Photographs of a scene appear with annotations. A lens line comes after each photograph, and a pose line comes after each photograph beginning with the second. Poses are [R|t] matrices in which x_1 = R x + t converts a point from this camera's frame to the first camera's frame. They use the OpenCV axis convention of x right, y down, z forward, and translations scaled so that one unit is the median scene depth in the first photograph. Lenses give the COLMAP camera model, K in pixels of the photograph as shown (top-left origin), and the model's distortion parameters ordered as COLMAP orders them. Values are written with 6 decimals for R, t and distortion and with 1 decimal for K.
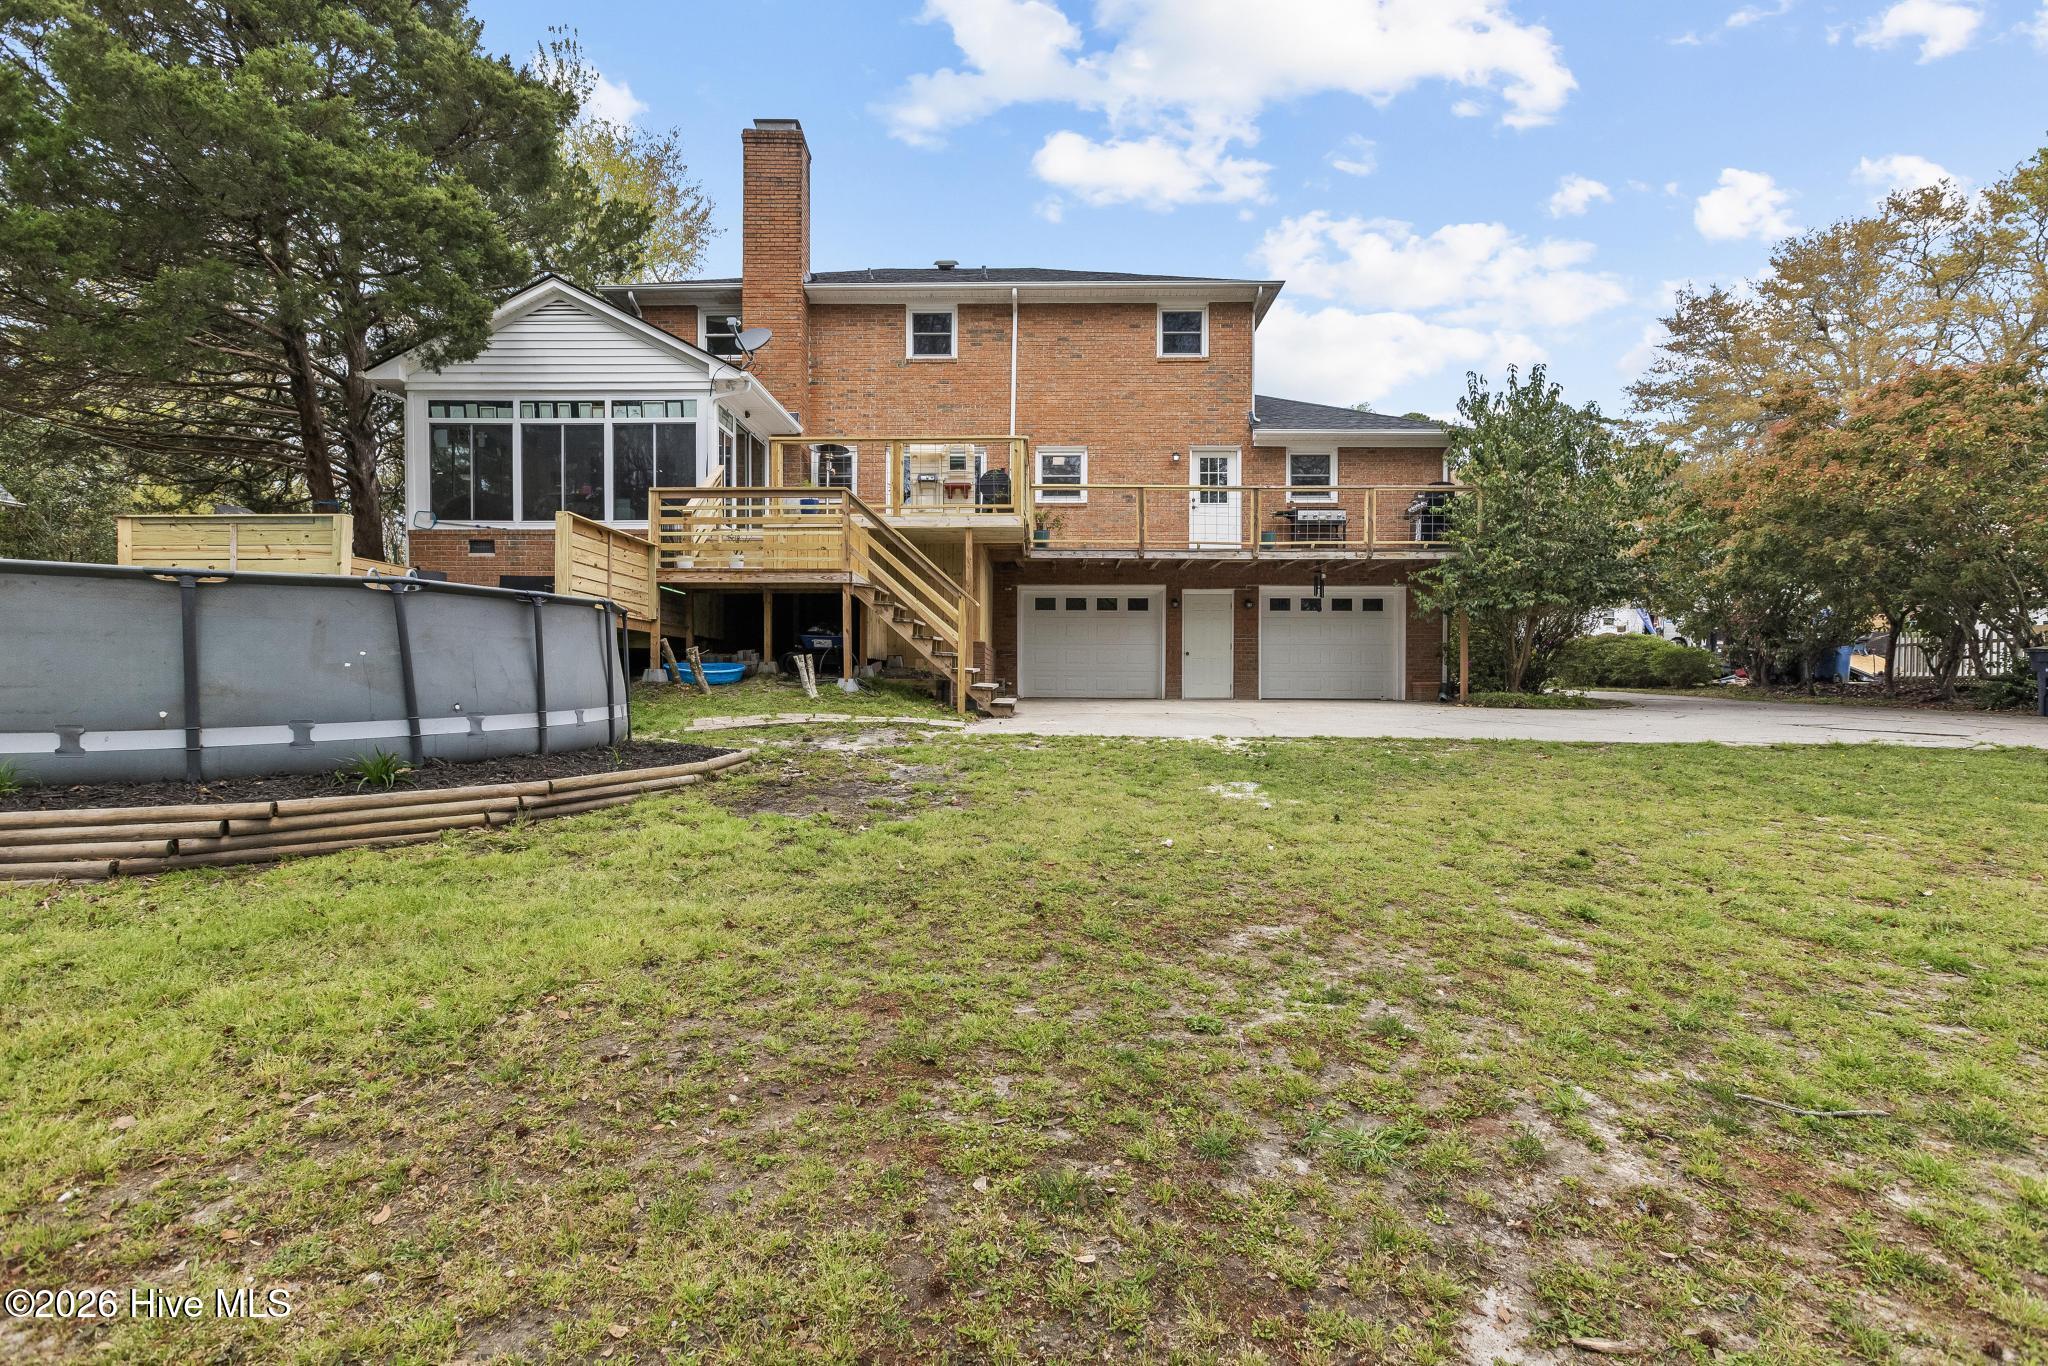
lens RADIAL K [[975.9, 0, 1030.3], [0, 975.9, 684.3], [0, 0, 1]] dist [0.001404, 0.000294]
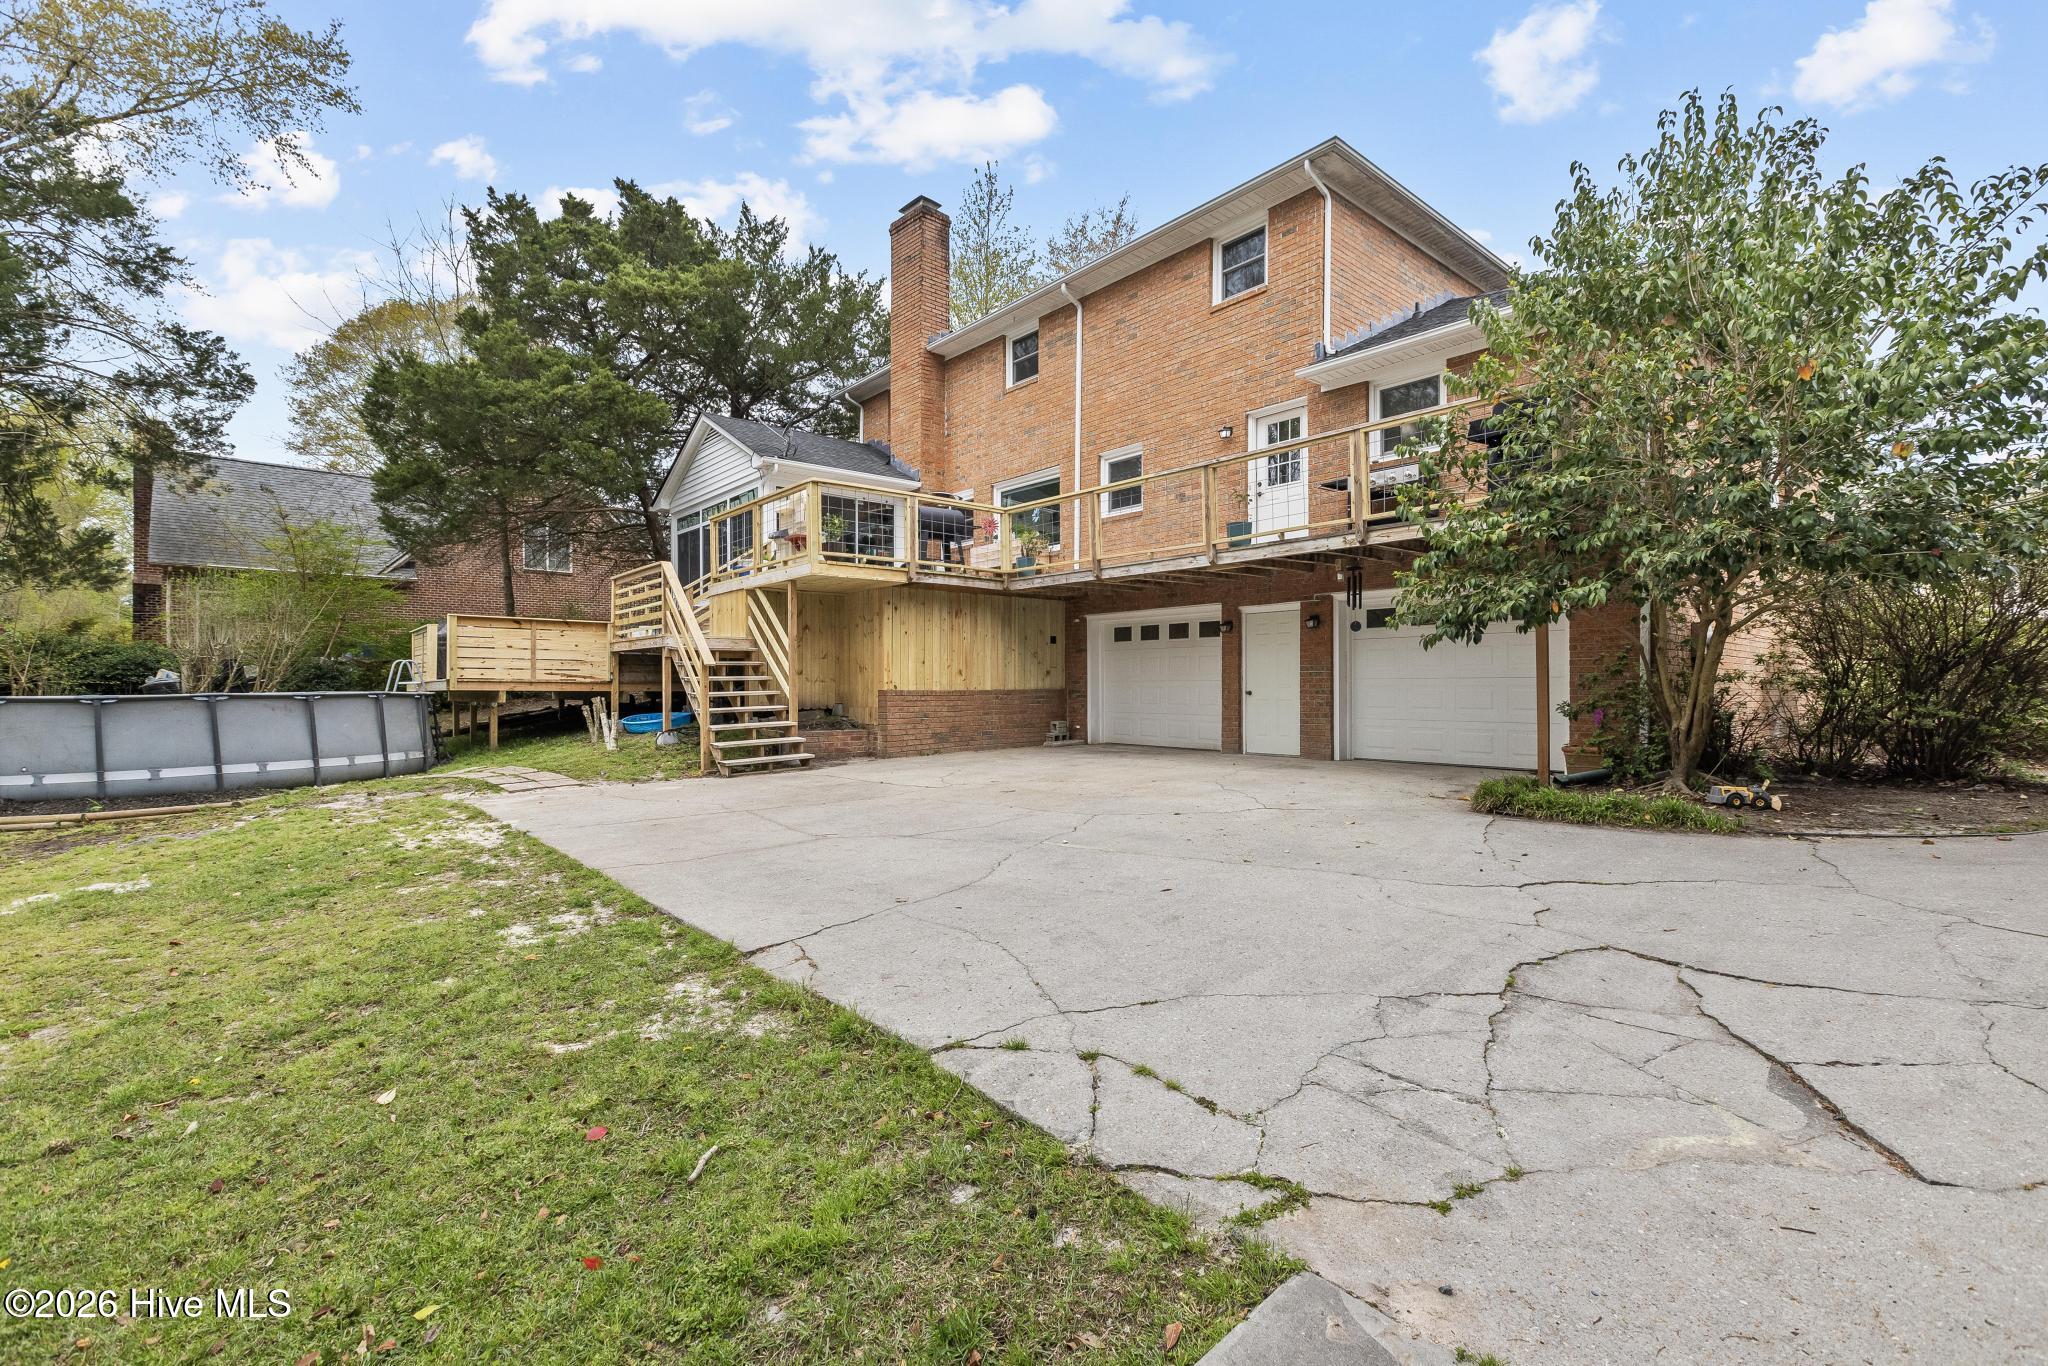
lens RADIAL K [[912.9, 0, 1021.5], [0, 912.9, 688.9], [0, 0, 1]] dist [0.003718, -0.000108]
pose [[0.659799, -0.005308, -0.751423, 0.570061], [0.005479, 0.999982, -0.002253, -0.033809], [0.751422, -0.002631, 0.659817, 0.412793]]
